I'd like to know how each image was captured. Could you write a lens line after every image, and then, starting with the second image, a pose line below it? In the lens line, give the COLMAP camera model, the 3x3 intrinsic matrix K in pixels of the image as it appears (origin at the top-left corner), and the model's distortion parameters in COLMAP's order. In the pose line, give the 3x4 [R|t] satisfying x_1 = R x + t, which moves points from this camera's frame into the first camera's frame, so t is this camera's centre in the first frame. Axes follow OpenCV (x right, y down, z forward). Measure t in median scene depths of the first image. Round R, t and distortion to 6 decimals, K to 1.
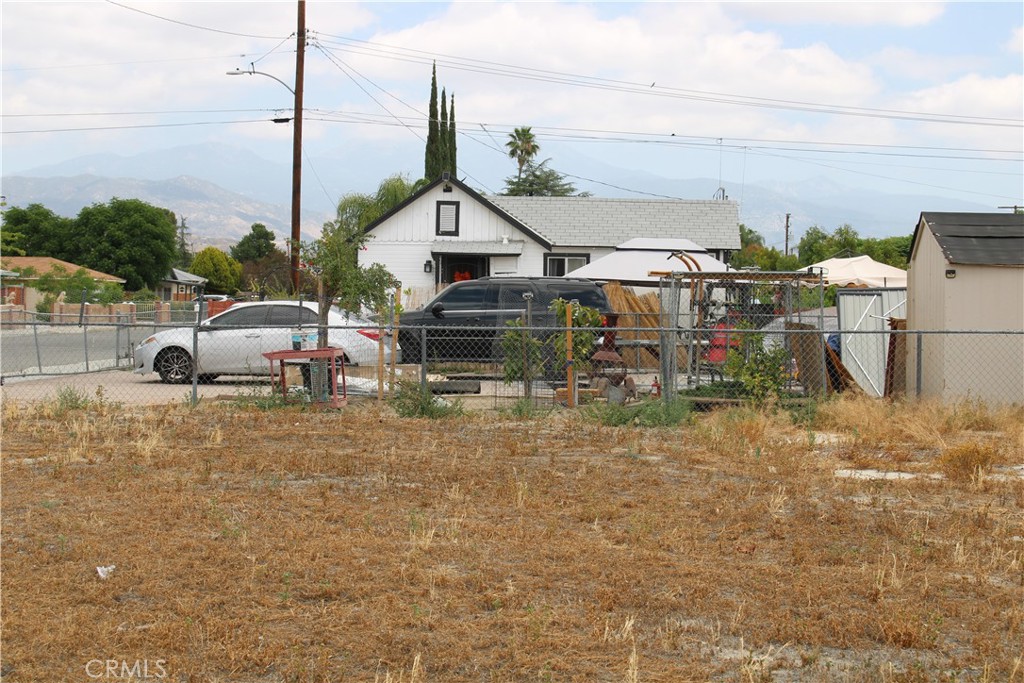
lens RADIAL K [[1662.1, 0, 510.1], [0, 1662.1, 341.6], [0, 0, 1]] dist [-0.043489, 0.000000]
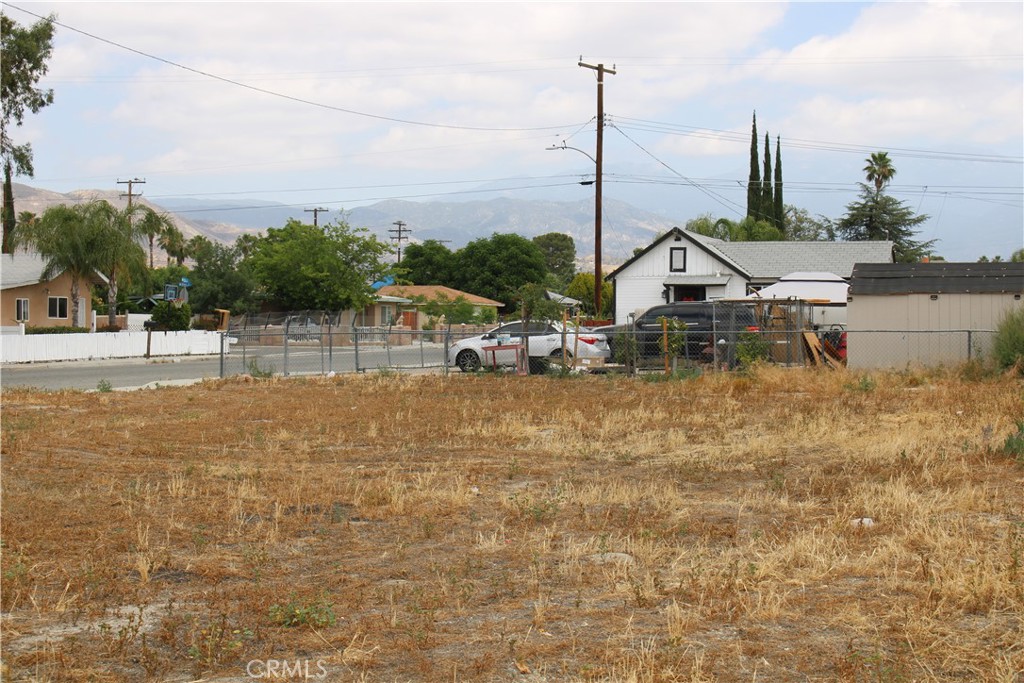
lens RADIAL K [[1662.1, 0, 510.1], [0, 1662.1, 339.7], [0, 0, 1]] dist [-0.043489, 0.000000]
pose [[0.970303, -0.011539, -0.241615, 0.120846], [0.008589, 0.999875, -0.013261, 0.008252], [0.241738, 0.010792, 0.970281, -0.295027]]
